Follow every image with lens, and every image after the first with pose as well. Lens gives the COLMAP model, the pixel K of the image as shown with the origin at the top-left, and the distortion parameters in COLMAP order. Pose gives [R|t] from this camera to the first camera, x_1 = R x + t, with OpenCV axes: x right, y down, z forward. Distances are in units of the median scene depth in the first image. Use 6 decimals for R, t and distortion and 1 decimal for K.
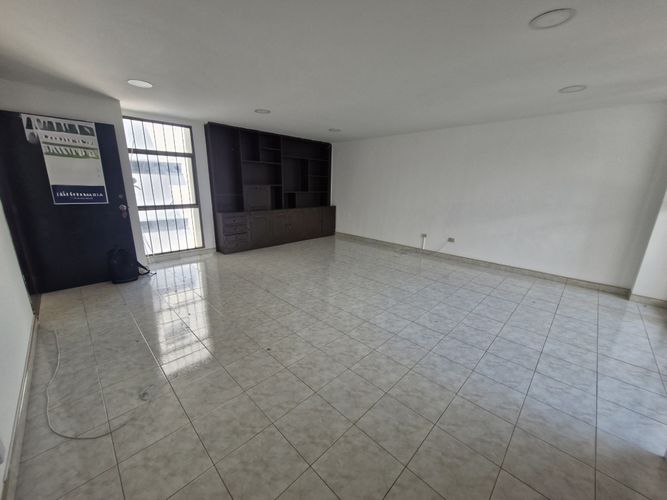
lens RADIAL K [[264.3, 0, 333.2], [0, 264.3, 251.8], [0, 0, 1]] dist [0.003132, 0.000699]
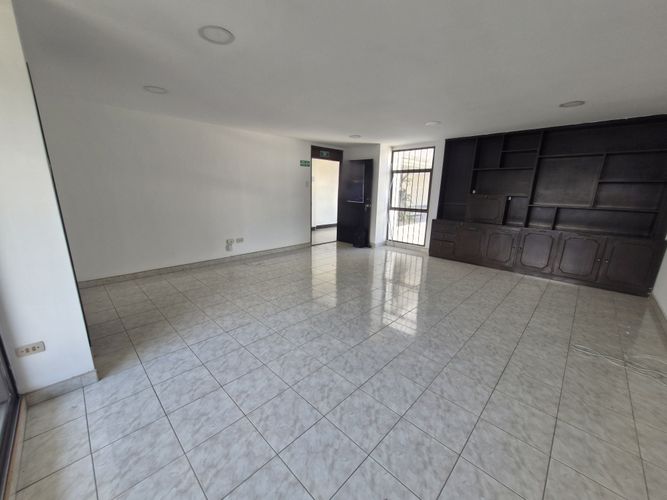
lens RADIAL K [[264.3, 0, 327.8], [0, 264.3, 252.2], [0, 0, 1]] dist [0.003132, 0.000699]
pose [[-0.011653, 0.212755, -0.977036, 1.434544], [-0.271391, 0.939753, 0.207874, -0.254150], [0.962399, 0.267582, 0.046789, 1.124329]]
